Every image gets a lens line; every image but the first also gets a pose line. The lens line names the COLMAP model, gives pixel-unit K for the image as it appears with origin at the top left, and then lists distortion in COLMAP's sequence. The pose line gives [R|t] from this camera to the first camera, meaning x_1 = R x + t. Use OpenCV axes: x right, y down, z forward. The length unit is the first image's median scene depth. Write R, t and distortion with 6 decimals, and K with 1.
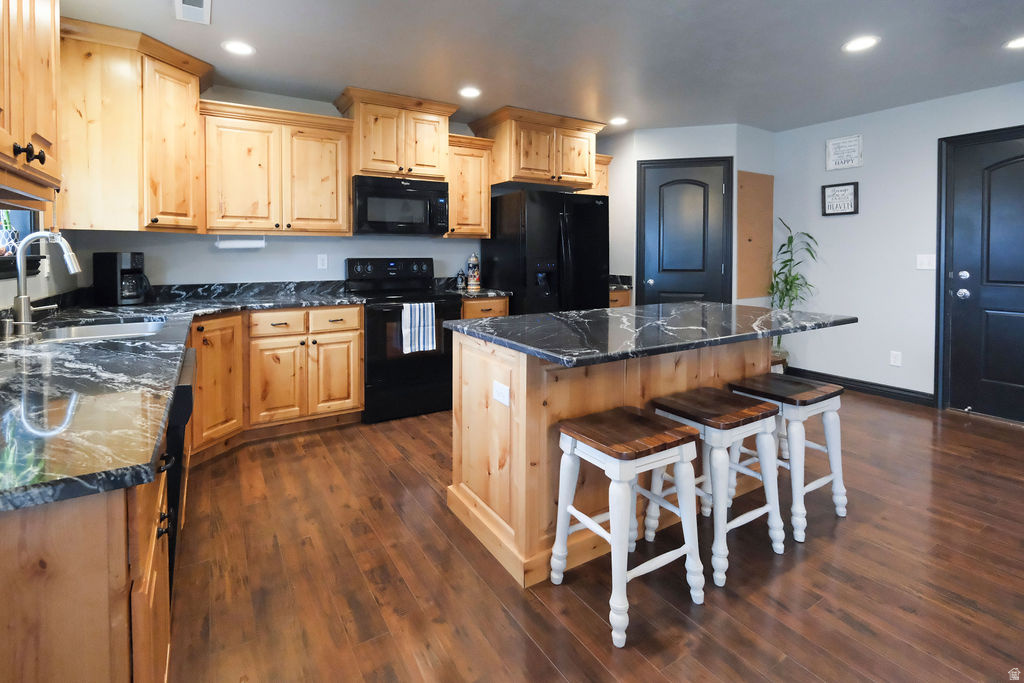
lens RADIAL K [[468.4, 0, 485.8], [0, 468.4, 262.4], [0, 0, 1]] dist [-0.011420, -0.000125]
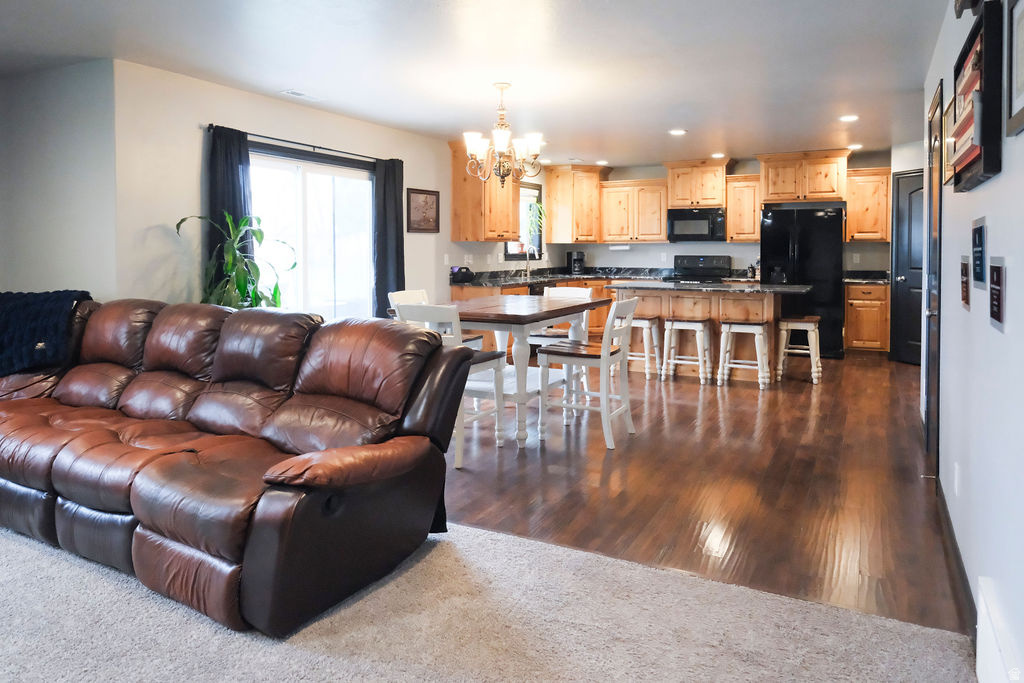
lens RADIAL K [[689.4, 0, 538.8], [0, 689.4, 263.0], [0, 0, 1]] dist [-0.016299, -0.004408]
pose [[0.530726, 0.018645, -0.847338, 1.716155], [-0.015651, 0.999803, 0.012197, -0.004032], [0.847399, 0.006788, 0.530914, -0.829296]]
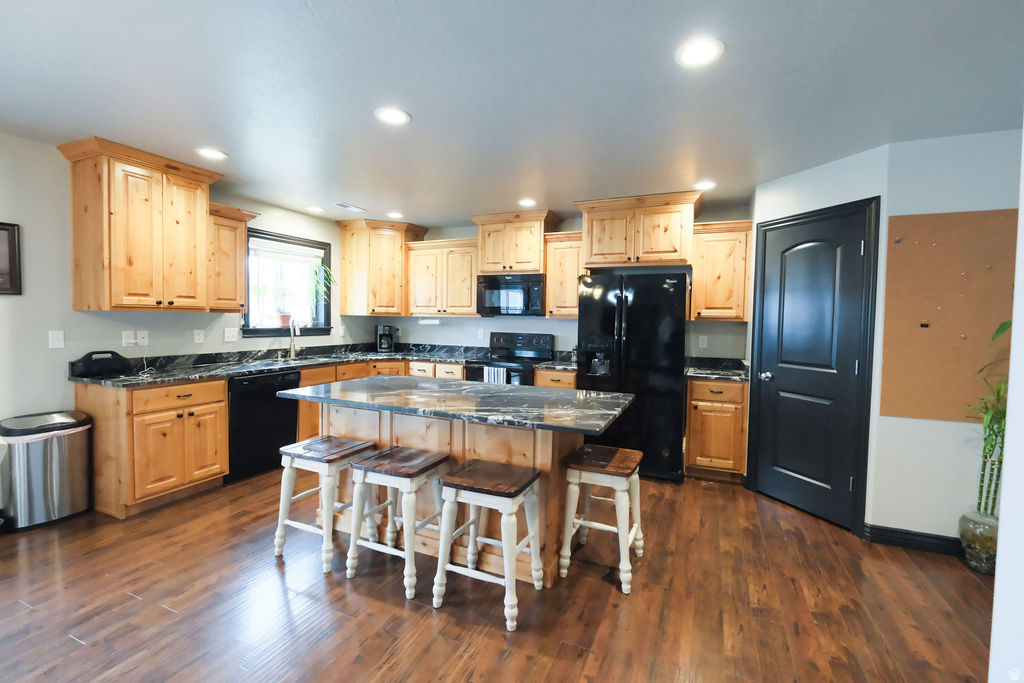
lens RADIAL K [[445.8, 0, 537.2], [0, 445.8, 333.4], [0, 0, 1]] dist [-0.006476, -0.000004]
pose [[0.599709, 0.039205, -0.799257, 0.952756], [-0.031450, 0.999182, 0.025414, -0.047567], [0.799600, 0.009896, 0.600451, 0.318868]]
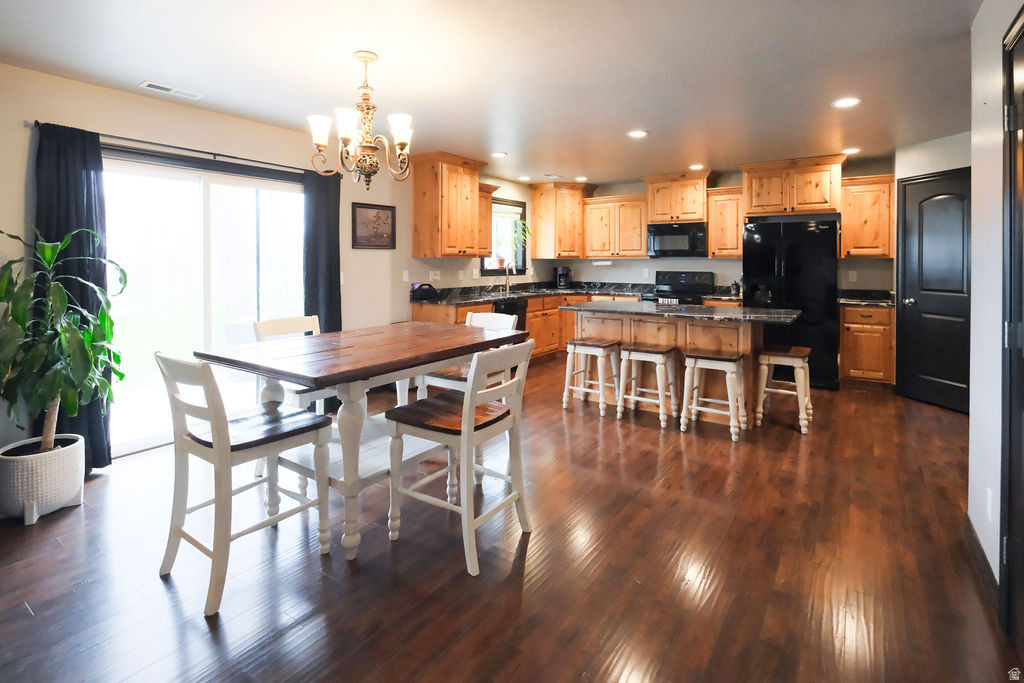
lens RADIAL K [[508.6, 0, 526.3], [0, 508.6, 261.6], [0, 0, 1]] dist [-0.017616, -0.000800]
pose [[0.419227, 0.003525, -0.907874, 1.291125], [-0.017455, 0.999839, -0.004178, -0.029298], [0.907713, 0.017599, 0.419221, -0.229260]]
